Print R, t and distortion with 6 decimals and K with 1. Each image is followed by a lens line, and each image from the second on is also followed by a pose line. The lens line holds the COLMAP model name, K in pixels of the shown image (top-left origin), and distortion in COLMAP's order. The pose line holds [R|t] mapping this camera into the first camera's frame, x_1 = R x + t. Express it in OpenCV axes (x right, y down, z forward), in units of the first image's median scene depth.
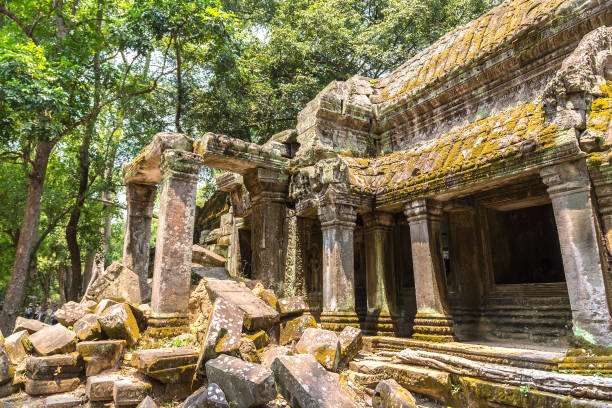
lens RADIAL K [[428.6, 0, 294.1], [0, 428.6, 194.0], [0, 0, 1]] dist [0.003298, 0.000146]
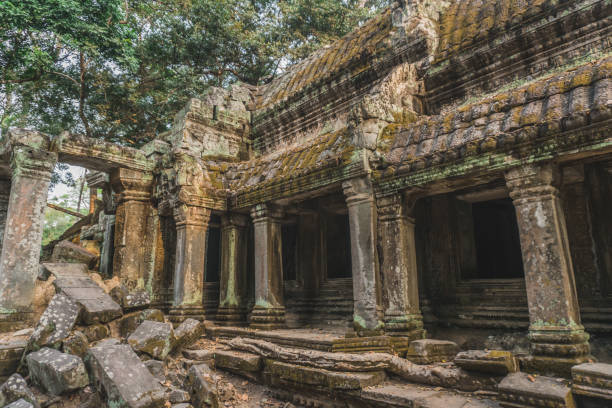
lens RADIAL K [[420.7, 0, 306.0], [0, 420.7, 204.0], [0, 0, 1]] dist [-0.006889, -0.004927]
pose [[0.982948, 0.024411, 0.182257, 0.207609], [-0.030690, 0.999026, 0.031711, -0.023324], [-0.181305, -0.036763, 0.982740, -0.088195]]
